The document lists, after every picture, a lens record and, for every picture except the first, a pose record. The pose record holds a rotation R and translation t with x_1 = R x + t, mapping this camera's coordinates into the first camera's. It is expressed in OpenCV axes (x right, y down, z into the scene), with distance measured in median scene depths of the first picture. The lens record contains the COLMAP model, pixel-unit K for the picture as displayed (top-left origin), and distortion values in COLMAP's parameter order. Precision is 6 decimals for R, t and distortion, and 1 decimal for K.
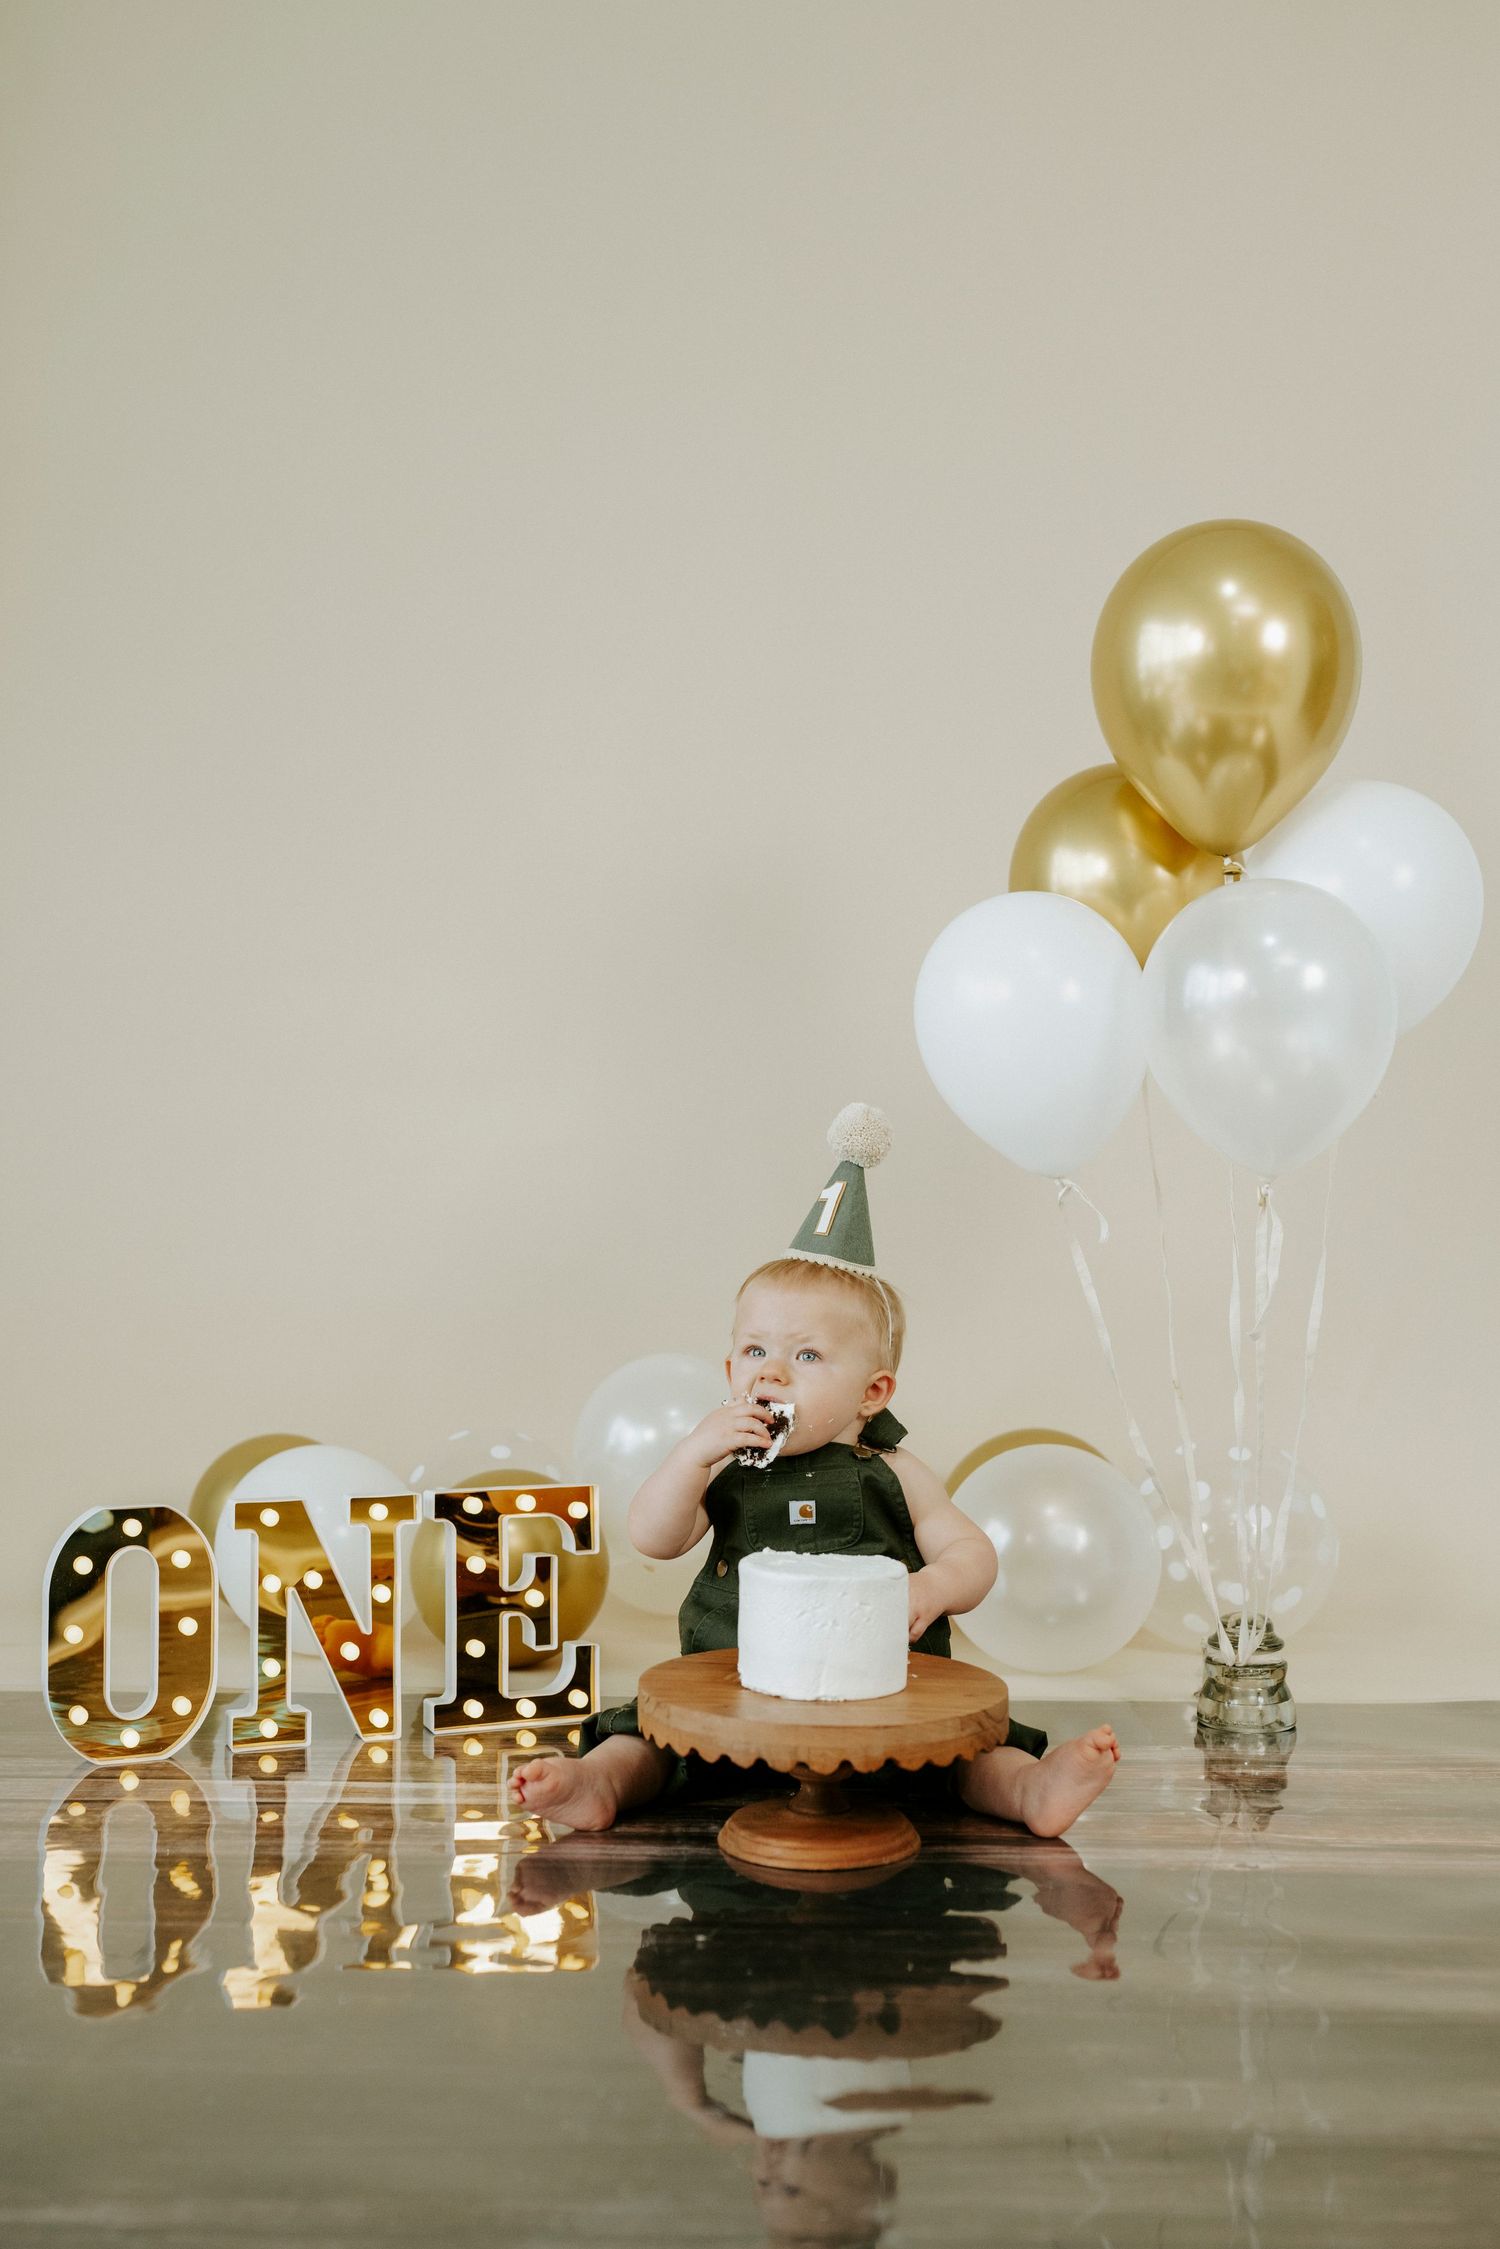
lens RADIAL K [[2201.3, 0, 687.9], [0, 2201.3, 1083.6], [0, 0, 1]] dist [-0.001614, -0.009822]
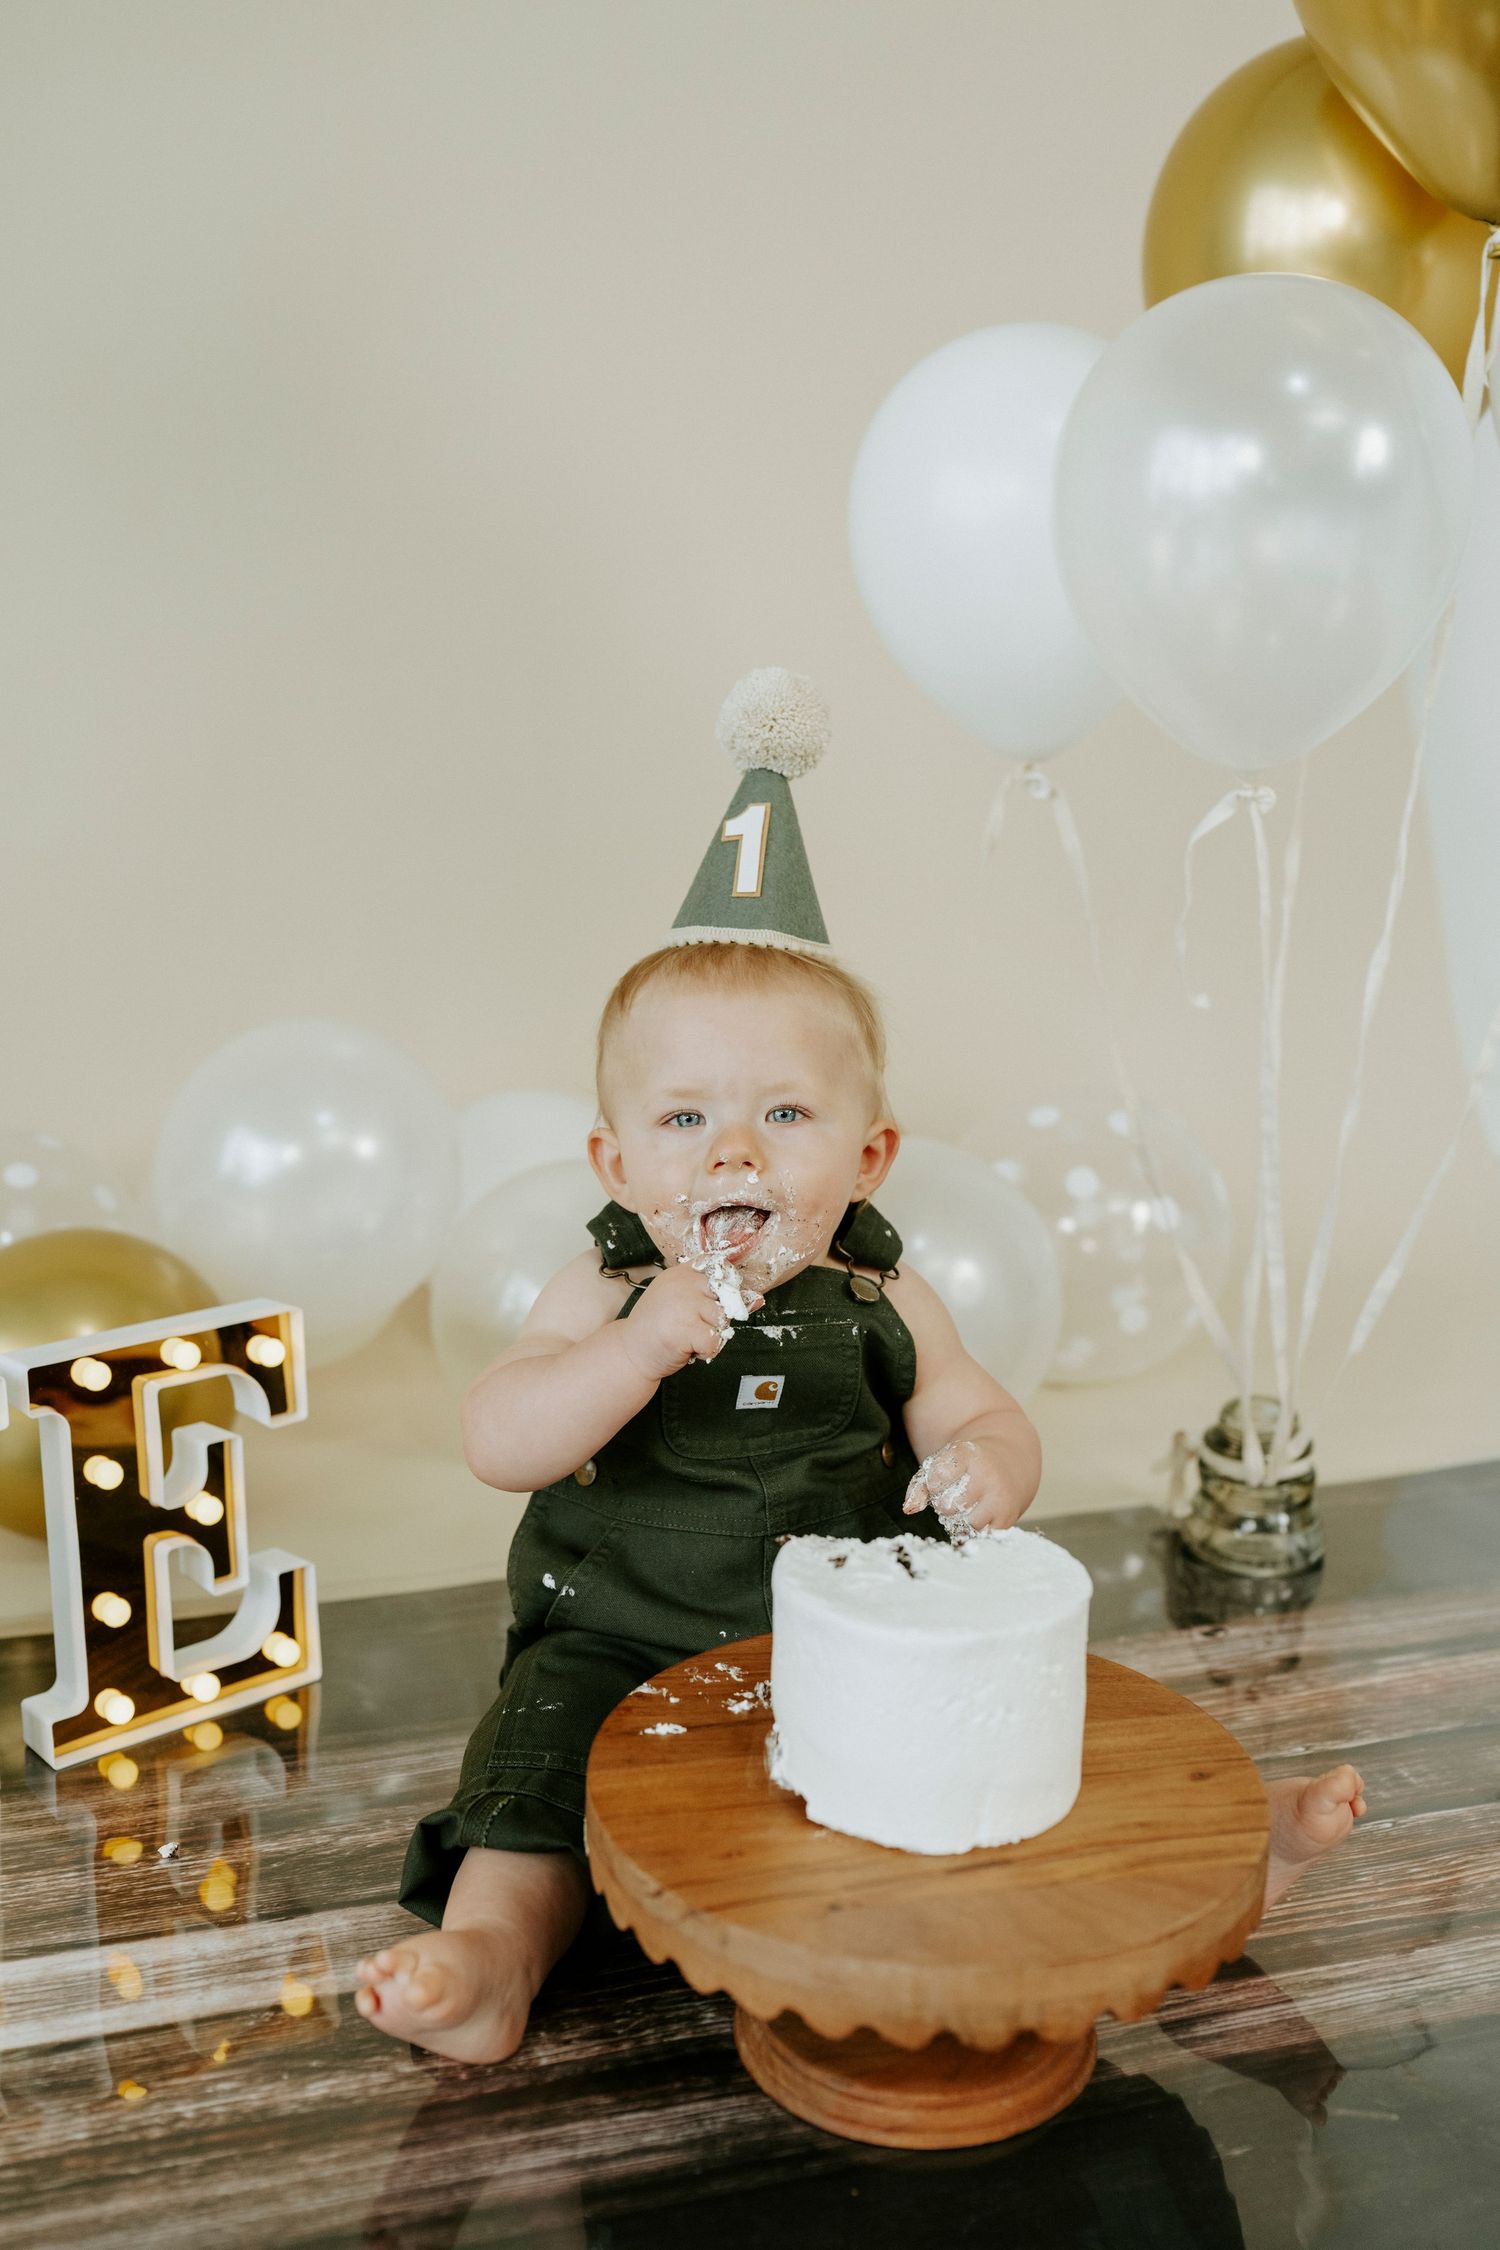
lens RADIAL K [[2283.7, 0, 747.0], [0, 2283.7, 1069.8], [0, 0, 1]] dist [0.001053, -0.004642]
pose [[0.945628, -0.061128, 0.319455, -0.127758], [-0.015475, 0.972612, 0.231919, -0.024544], [-0.324883, -0.224252, 0.918783, 0.446228]]
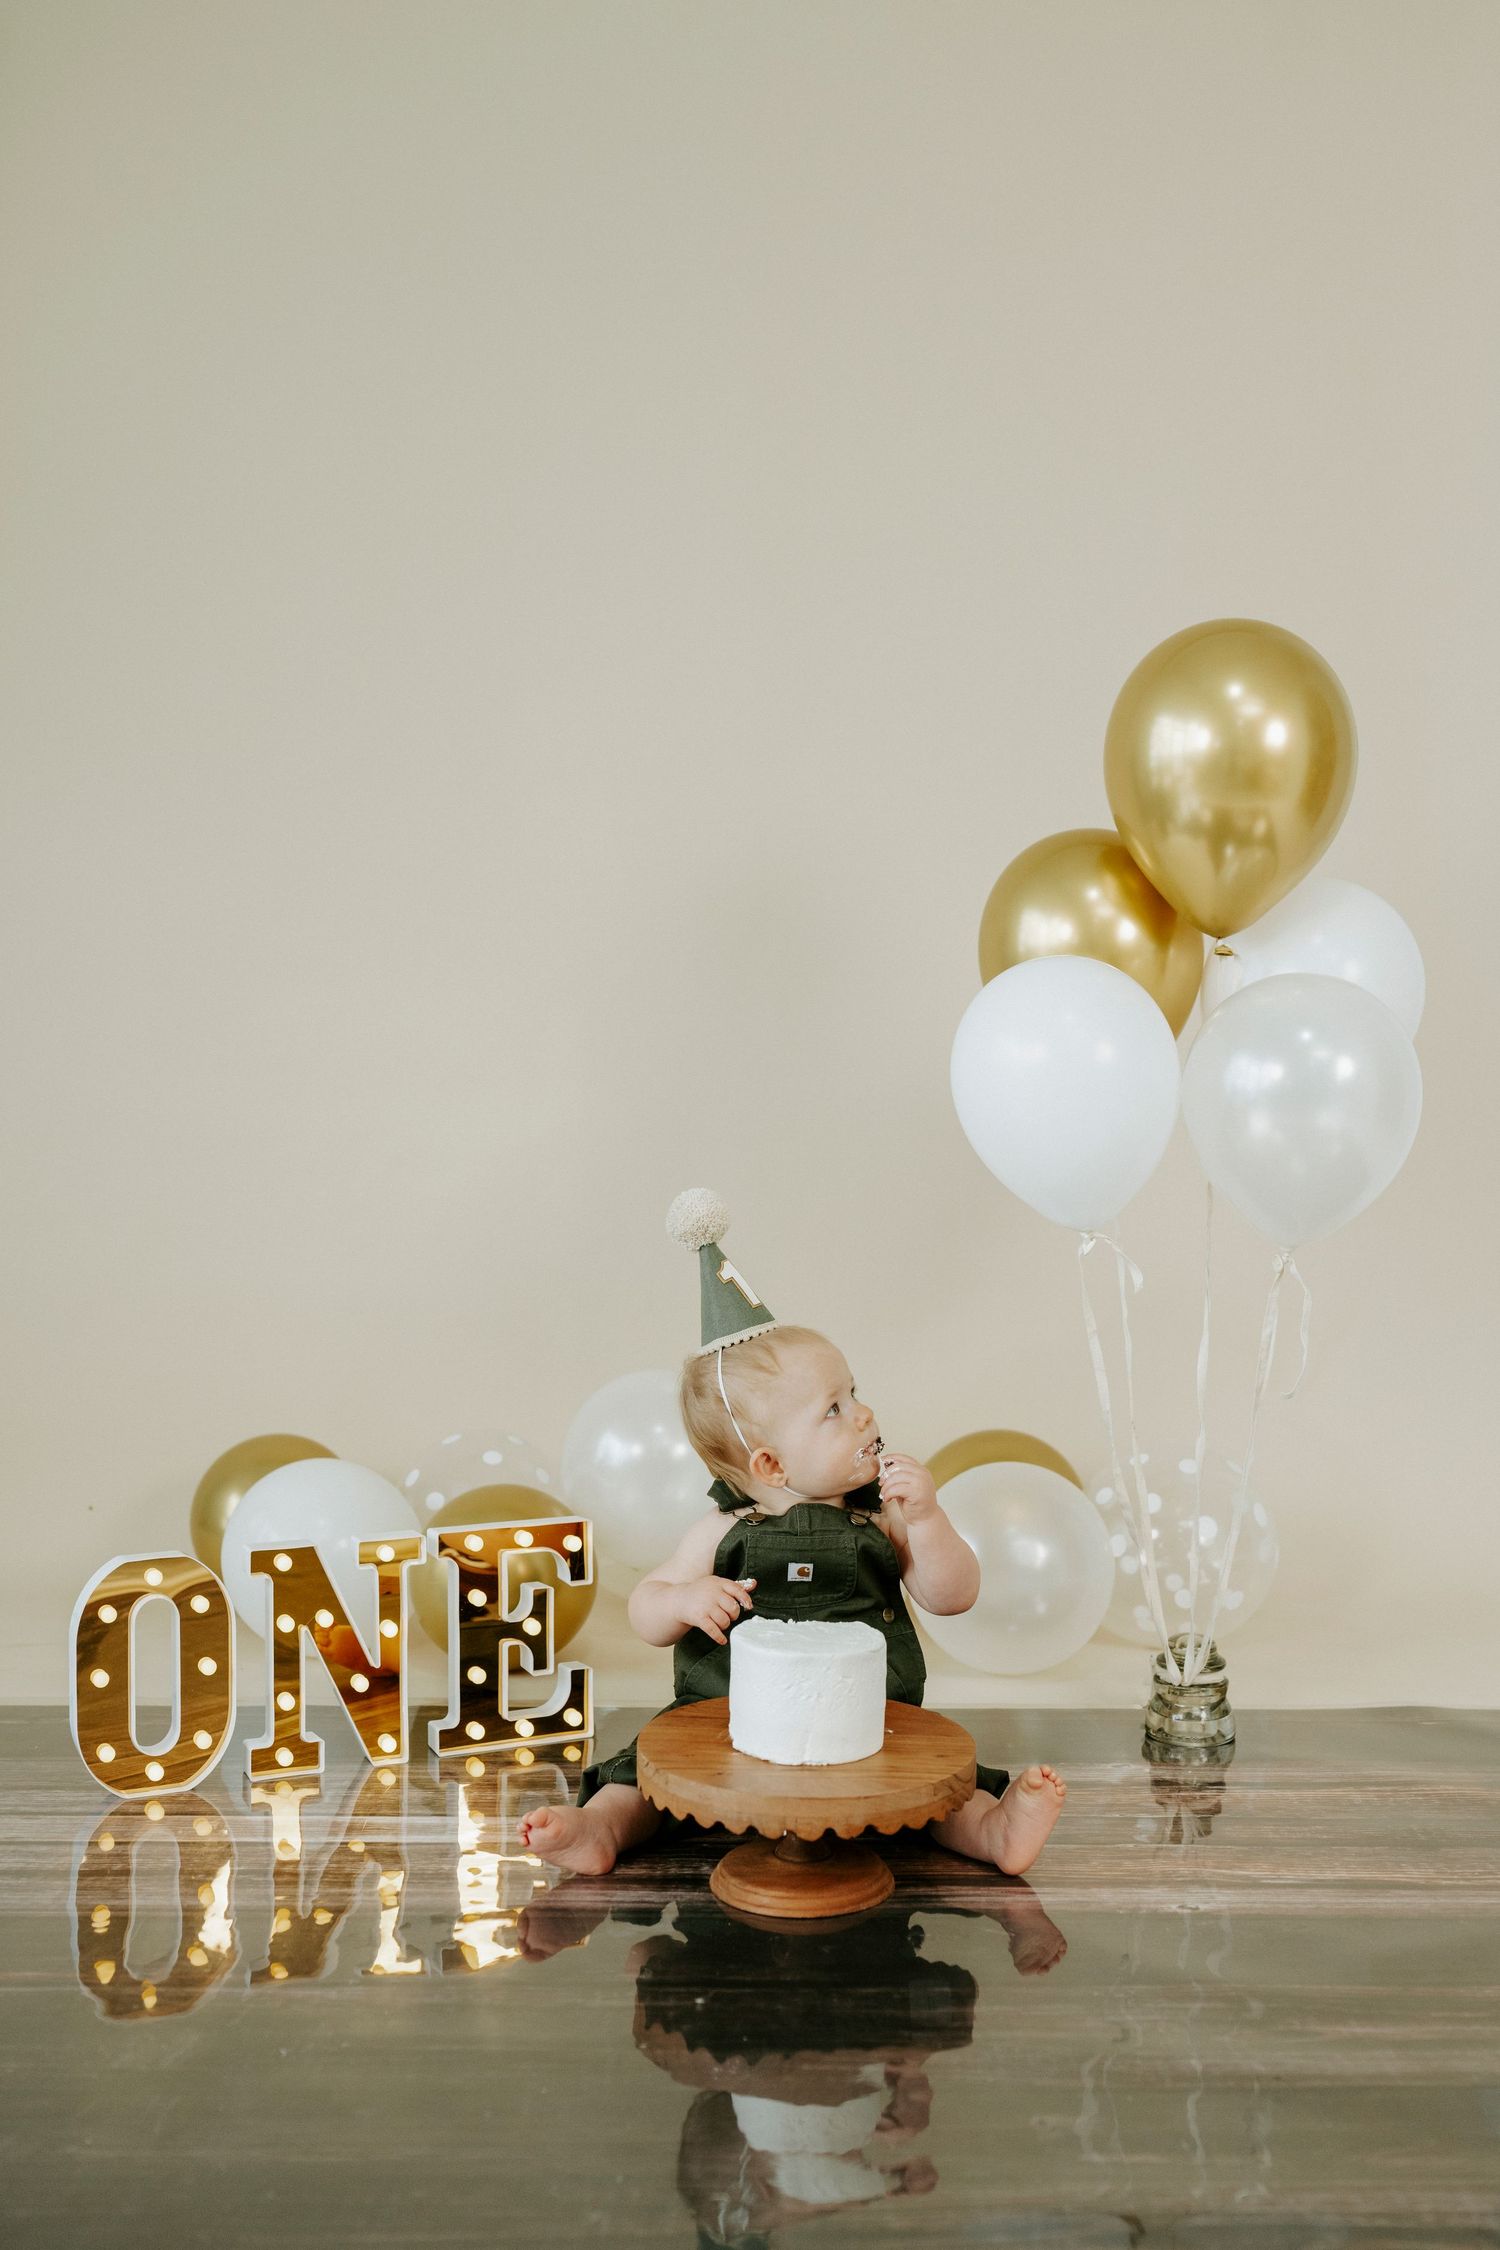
lens RADIAL K [[2201.5, 0, 754.4], [0, 2201.5, 1132.6], [0, 0, 1]] dist [-0.002071, 0.005997]
pose [[0.998815, 0.003539, 0.048549, -0.015646], [-0.007546, 0.996554, 0.082599, -0.099313], [-0.048089, -0.082867, 0.995400, -0.049424]]
